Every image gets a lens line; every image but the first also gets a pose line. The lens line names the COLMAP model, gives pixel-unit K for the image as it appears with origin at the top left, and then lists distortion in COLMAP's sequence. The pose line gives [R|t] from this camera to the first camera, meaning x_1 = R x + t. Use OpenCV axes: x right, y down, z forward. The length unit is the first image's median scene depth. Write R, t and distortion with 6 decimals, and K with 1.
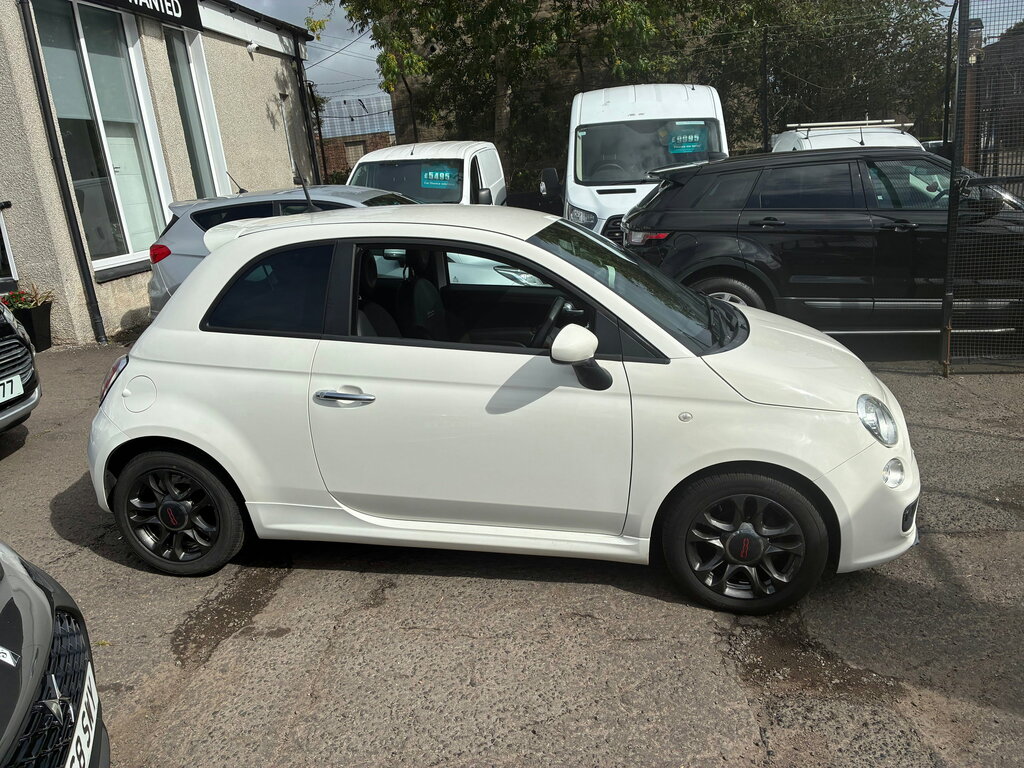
lens RADIAL K [[795.9, 0, 512.0], [0, 795.9, 384.0], [0, 0, 1]] dist [0.056706, -0.067006]
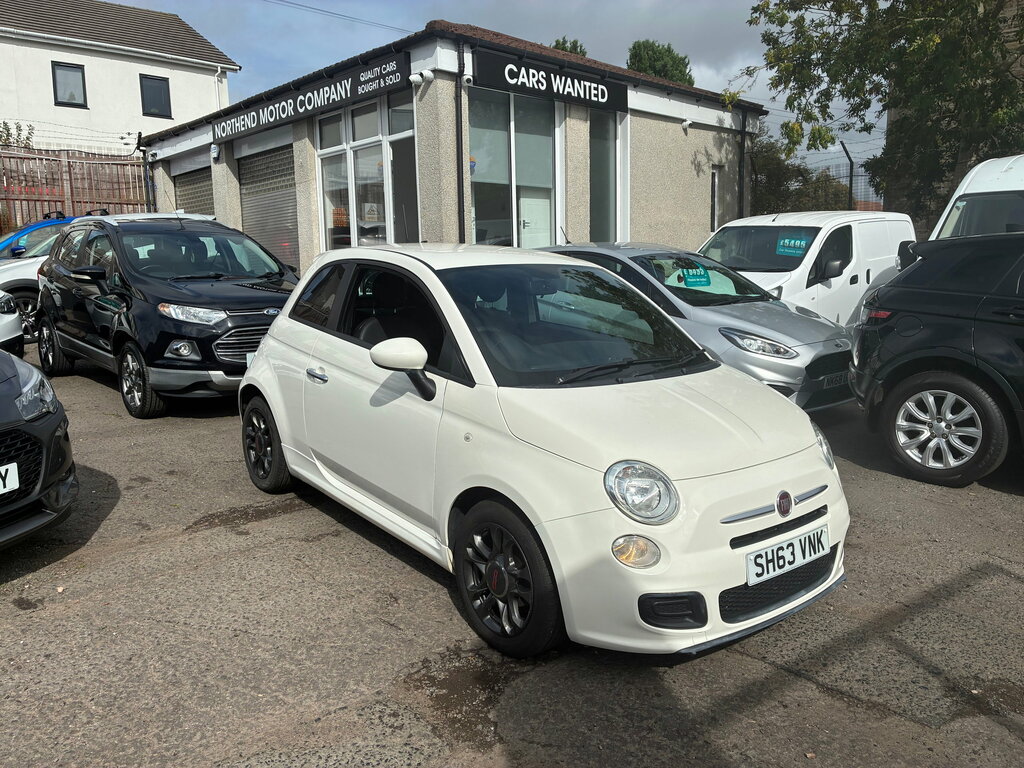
lens RADIAL K [[795.9, 0, 512.0], [0, 795.9, 384.0], [0, 0, 1]] dist [0.056706, -0.067006]
pose [[0.752203, 0.169385, -0.636789, 0.808179], [-0.224734, 0.974400, -0.006276, -0.031035], [0.619424, 0.147829, 0.771013, 0.173291]]
